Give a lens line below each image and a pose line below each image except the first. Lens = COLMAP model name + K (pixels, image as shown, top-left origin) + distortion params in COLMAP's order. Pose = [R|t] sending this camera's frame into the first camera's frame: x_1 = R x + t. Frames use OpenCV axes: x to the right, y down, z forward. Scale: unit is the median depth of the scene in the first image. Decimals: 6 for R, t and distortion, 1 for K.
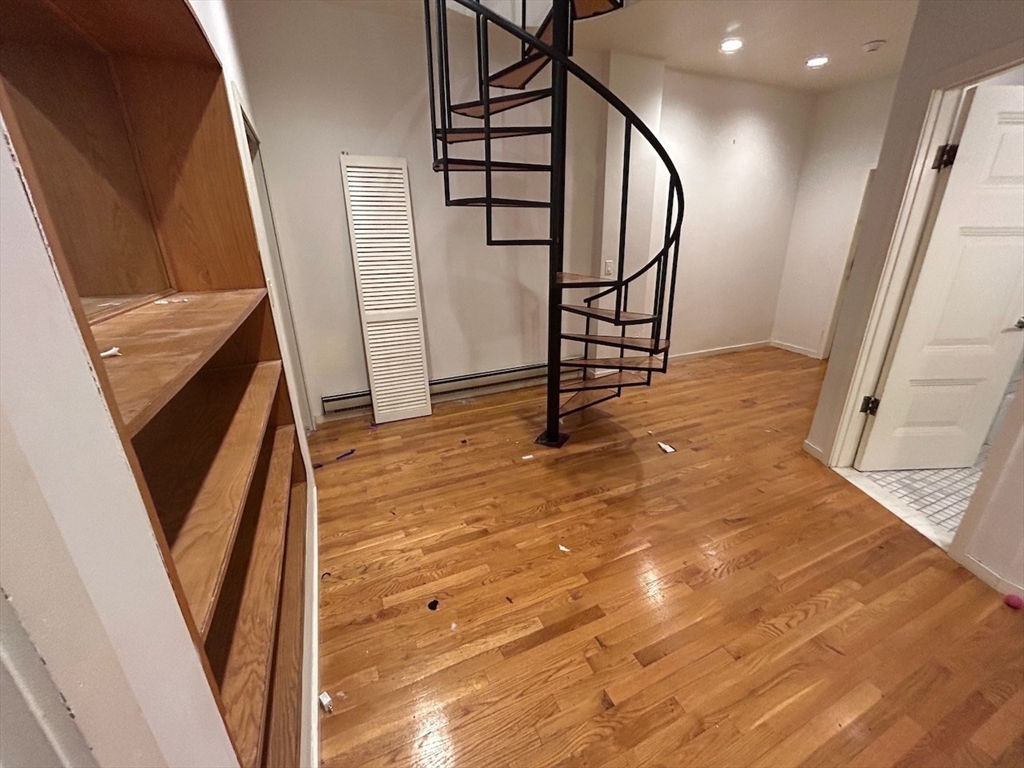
lens RADIAL K [[414.0, 0, 512.7], [0, 414.0, 383.0], [0, 0, 1]] dist [-0.001804, 0.000055]
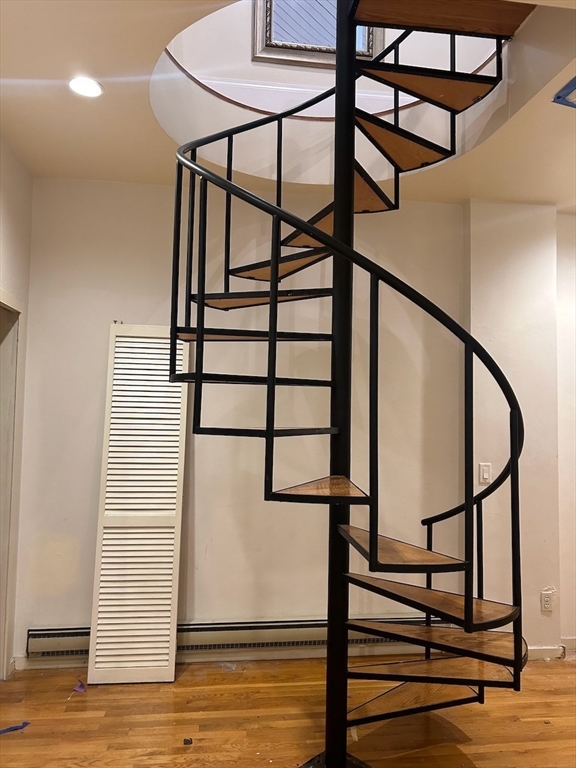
lens RADIAL K [[581.5, 0, 288.0], [0, 581.5, 385.2], [0, 0, 1]] dist [0.015228, -0.010891]
pose [[0.955987, 0.017279, -0.292901, 0.244579], [-0.128634, 0.921898, -0.365456, -0.041880], [0.263710, 0.387048, 0.883545, 0.080882]]
